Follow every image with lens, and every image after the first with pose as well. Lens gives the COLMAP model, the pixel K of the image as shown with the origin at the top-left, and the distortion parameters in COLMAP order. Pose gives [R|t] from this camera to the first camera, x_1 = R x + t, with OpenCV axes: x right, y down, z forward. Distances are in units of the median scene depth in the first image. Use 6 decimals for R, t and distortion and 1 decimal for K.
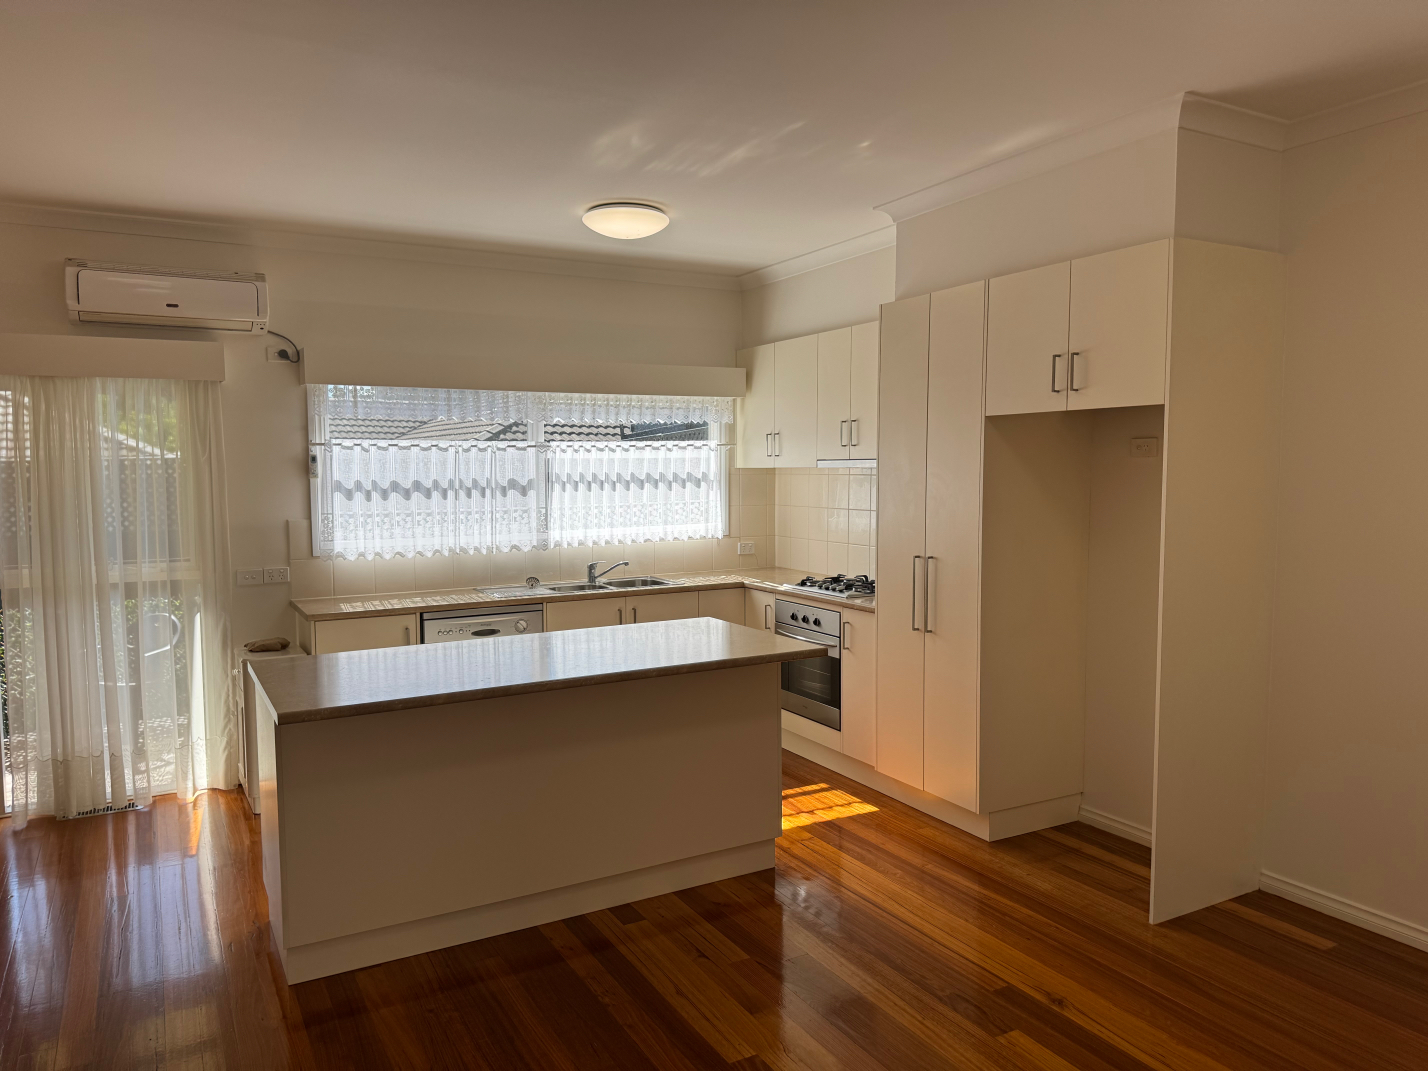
lens RADIAL K [[1022.3, 0, 717.9], [0, 1022.3, 538.0], [0, 0, 1]] dist [0.084845, -0.066749]
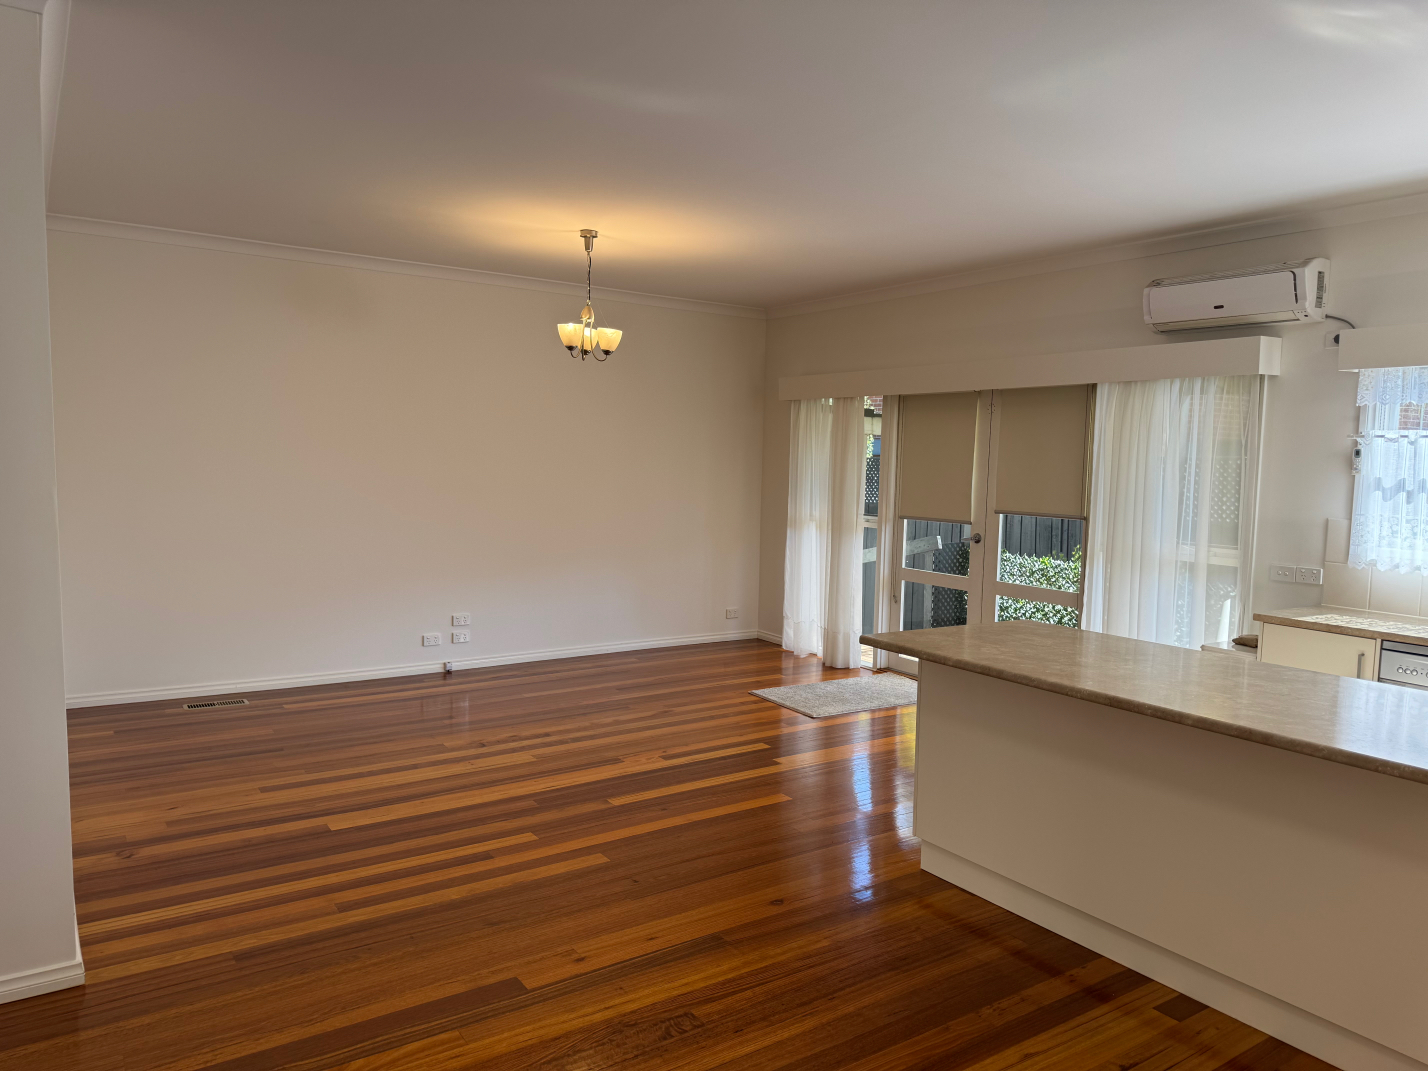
lens RADIAL K [[1022.3, 0, 712.8], [0, 1022.3, 531.9], [0, 0, 1]] dist [0.084845, -0.066749]
pose [[0.071694, 0.085664, -0.993741, 0.492838], [-0.103206, 0.991594, 0.078033, -0.022272], [0.992073, 0.096965, 0.079933, 0.397497]]
